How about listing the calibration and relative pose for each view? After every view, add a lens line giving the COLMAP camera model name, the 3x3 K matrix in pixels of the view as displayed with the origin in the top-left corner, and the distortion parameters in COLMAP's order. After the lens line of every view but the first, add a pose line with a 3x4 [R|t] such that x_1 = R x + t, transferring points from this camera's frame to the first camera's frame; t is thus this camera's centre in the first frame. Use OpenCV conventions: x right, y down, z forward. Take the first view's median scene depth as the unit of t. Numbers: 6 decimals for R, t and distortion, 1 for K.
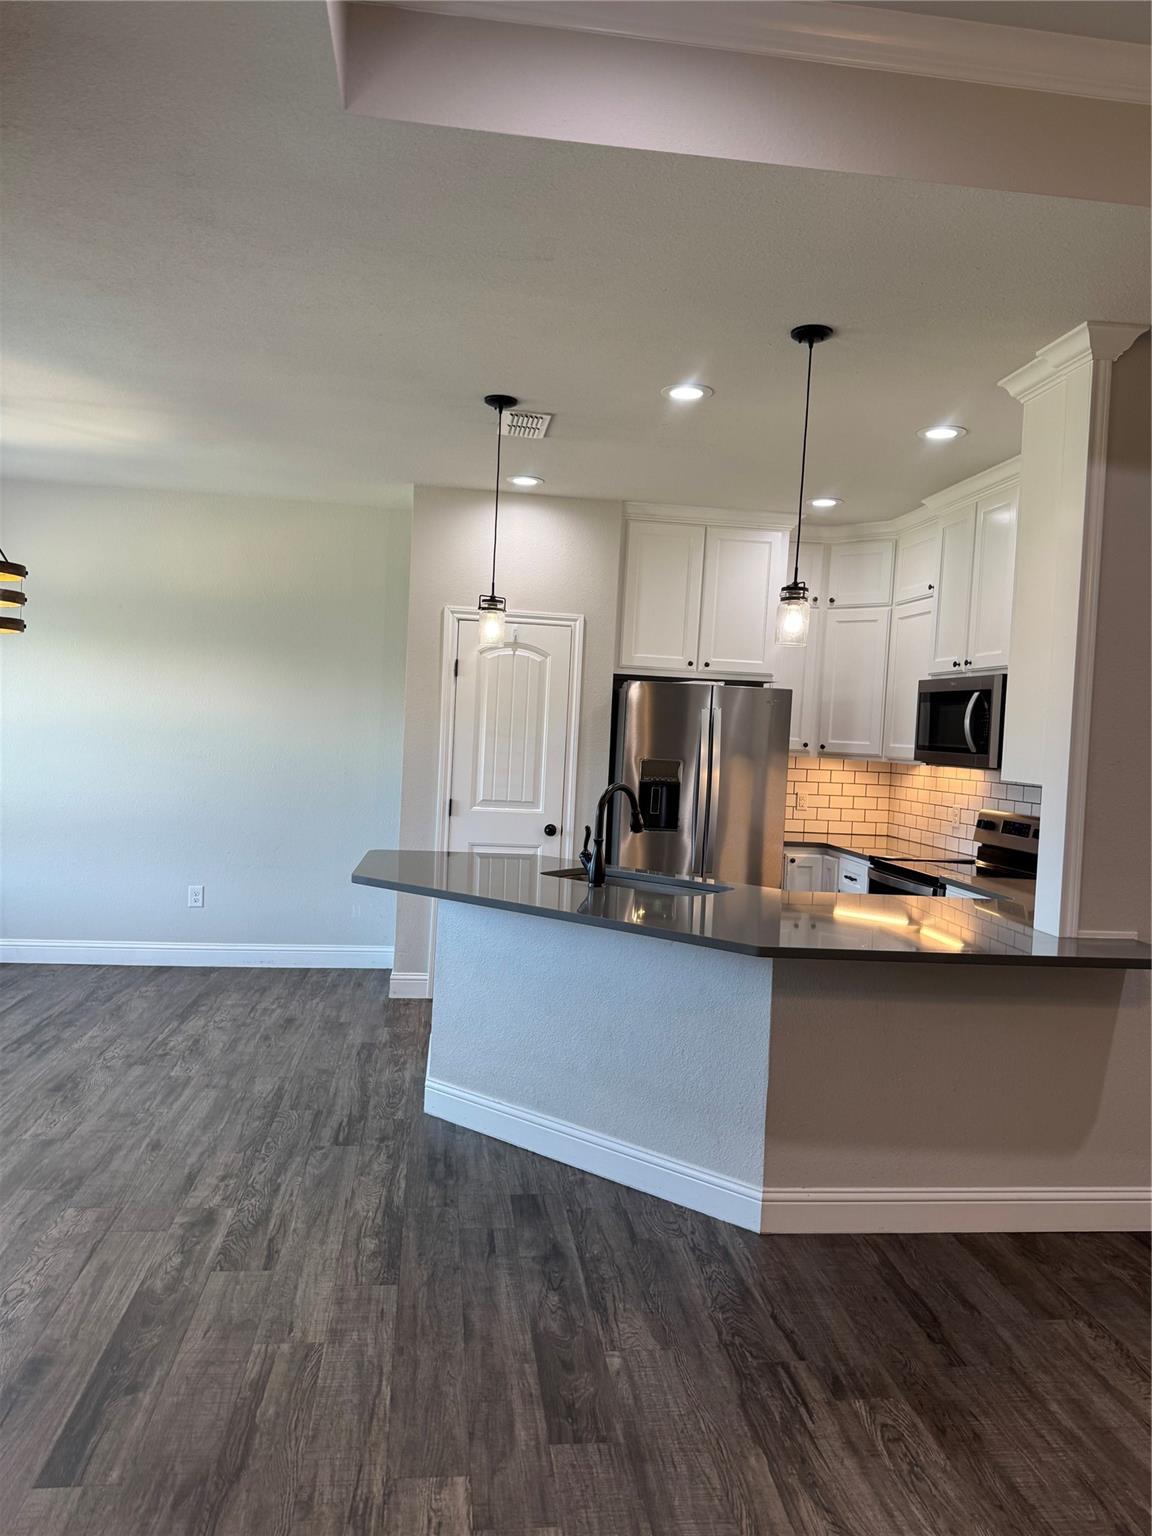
lens RADIAL K [[1096.2, 0, 576.0], [0, 1096.2, 768.0], [0, 0, 1]] dist [0.026571, -0.031933]
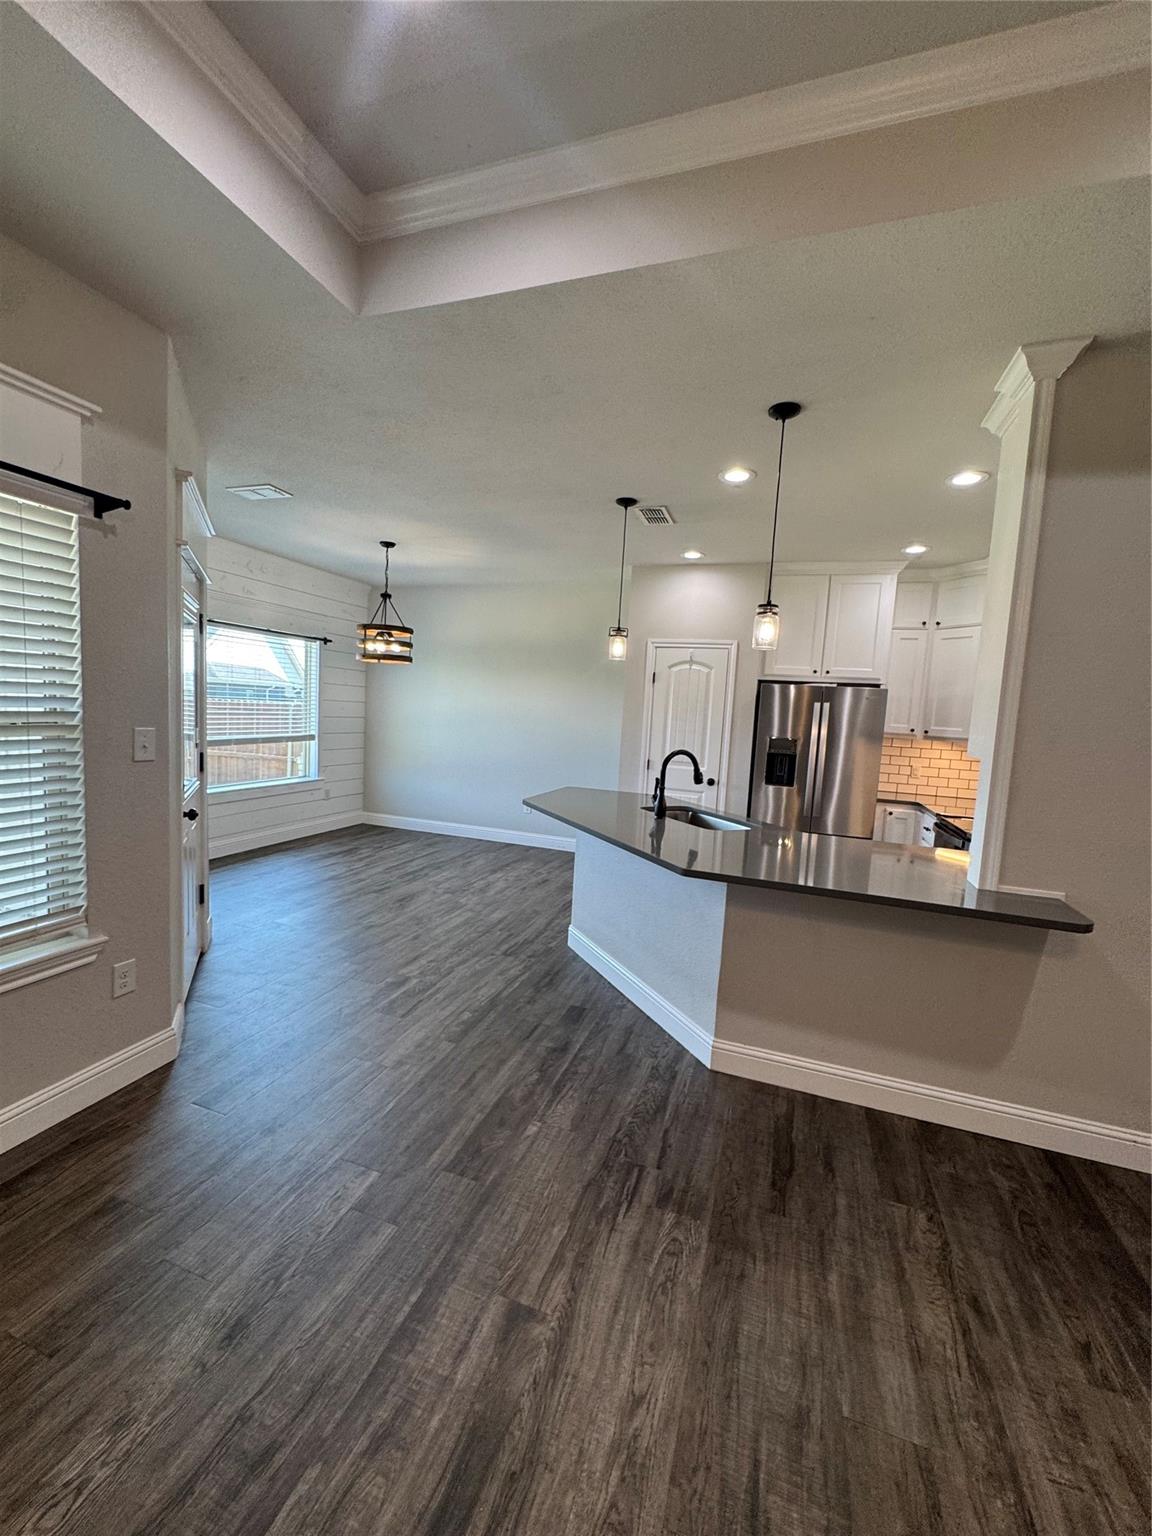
lens RADIAL K [[620.9, 0, 576.0], [0, 620.9, 768.0], [0, 0, 1]] dist [-0.002255, 0.000045]
pose [[0.898294, 0.045154, -0.437068, 0.333789], [-0.028560, 0.998602, 0.044469, 0.007171], [0.438465, -0.027463, 0.898329, 0.216616]]
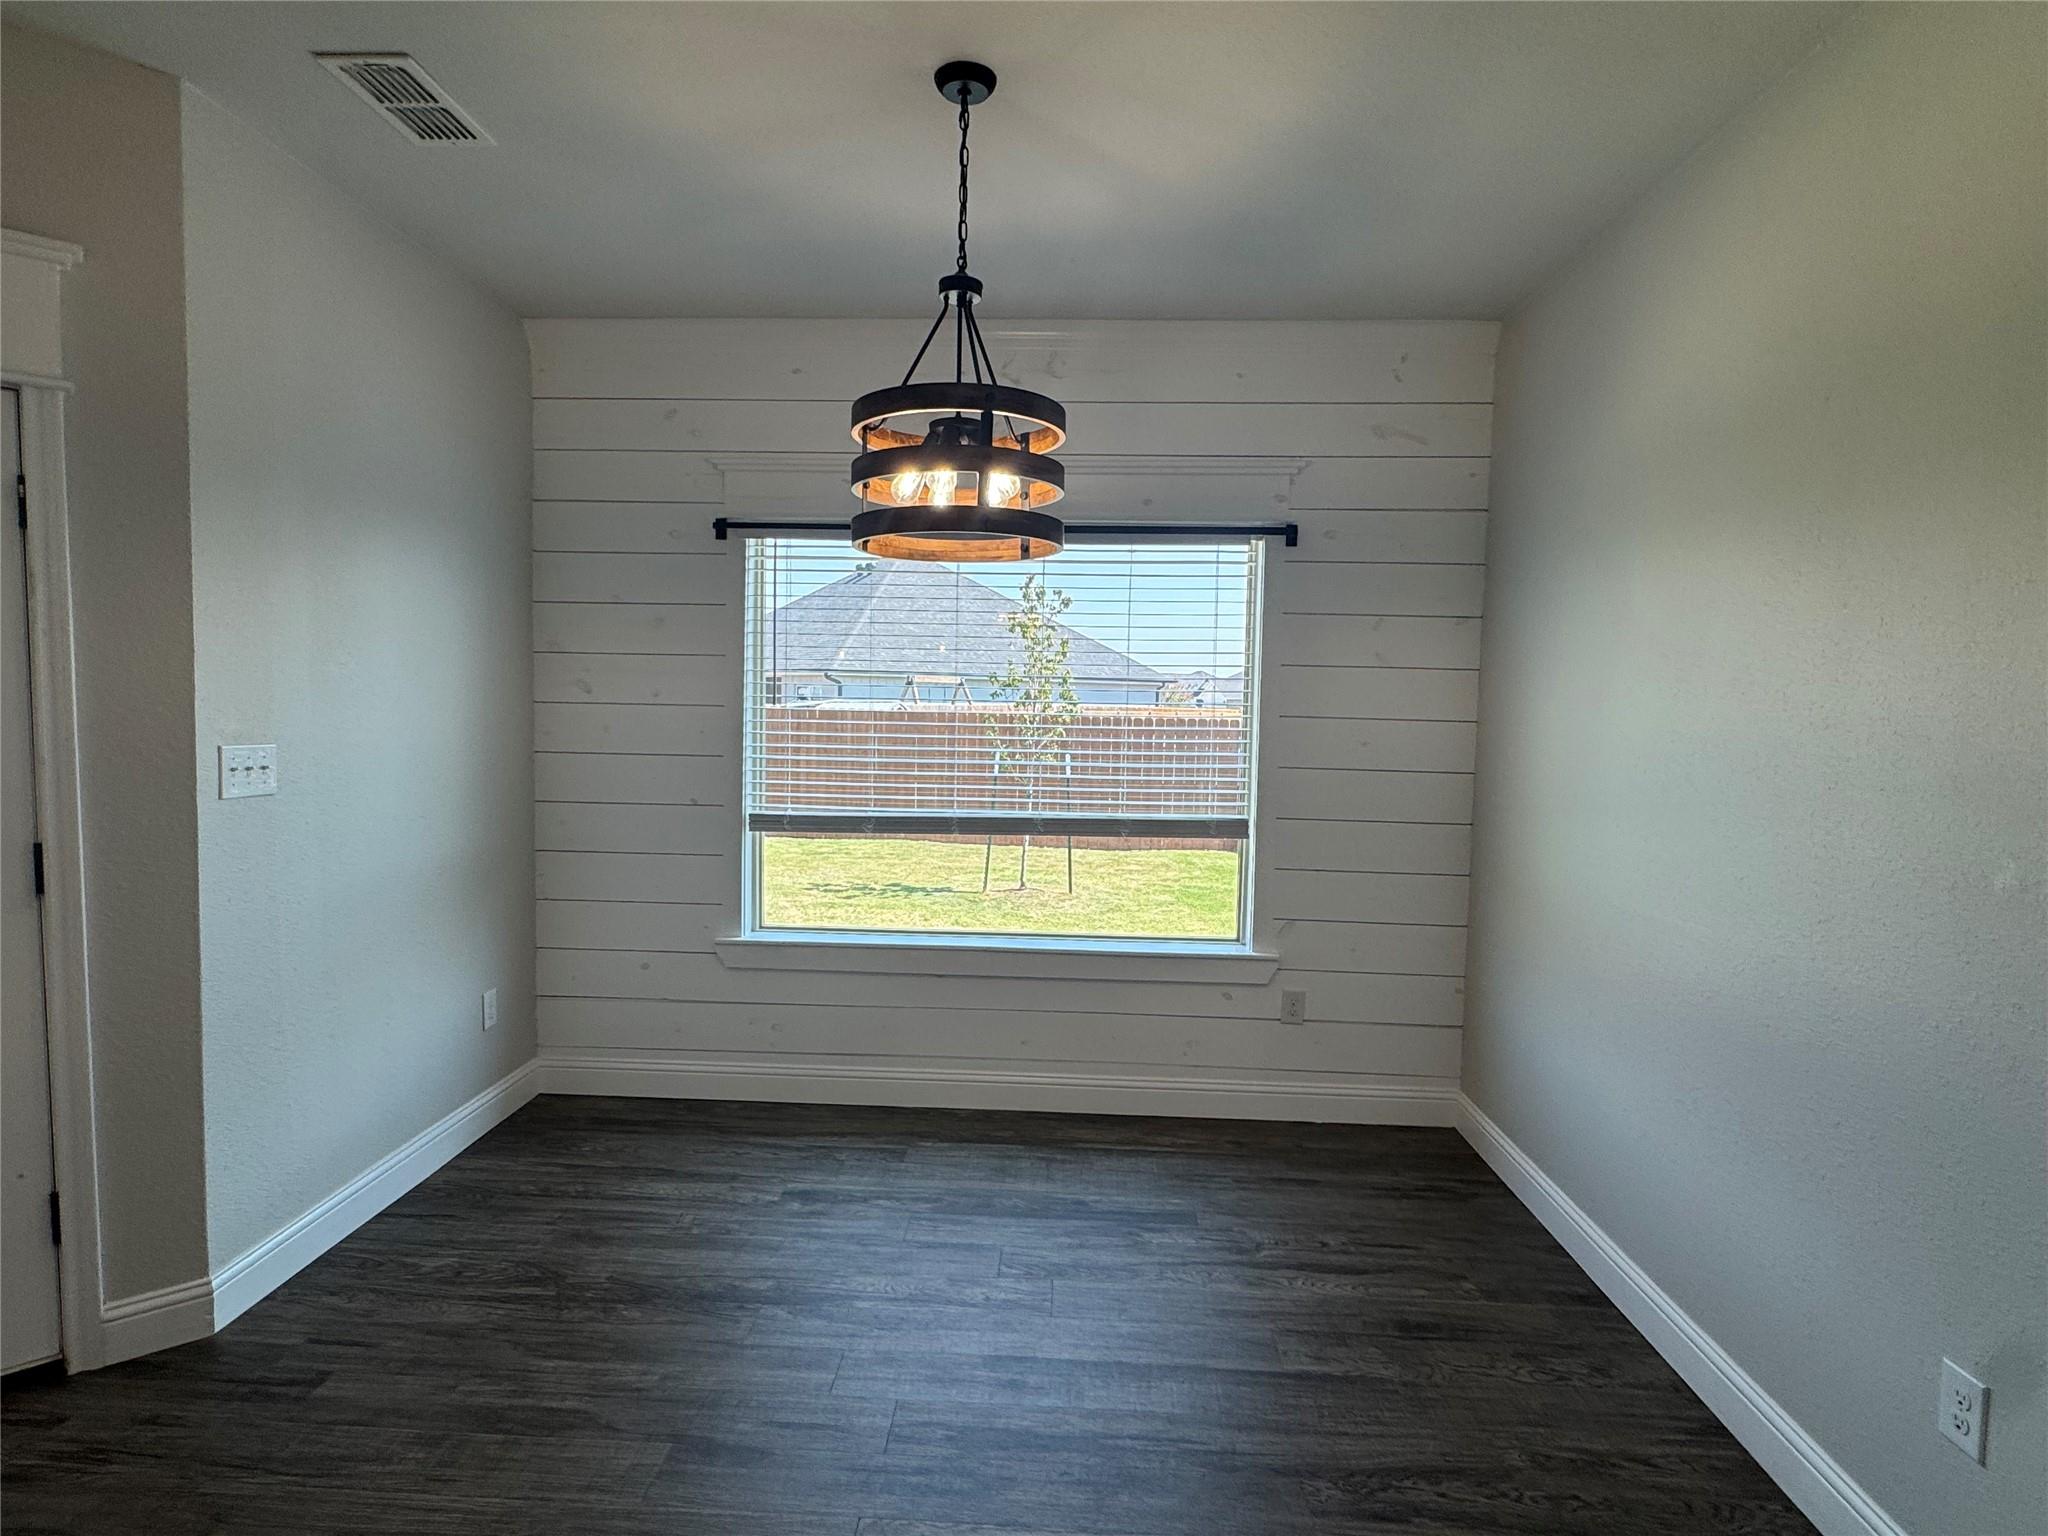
lens RADIAL K [[1070.6, 0, 1024.0], [0, 1070.6, 768.0], [0, 0, 1]] dist [-0.000704, -0.000029]
pose [[-0.166435, 0.008580, -0.986015, -0.115910], [-0.064140, 0.997750, 0.019509, -0.048290], [0.983964, 0.066490, -0.165510, 1.556829]]
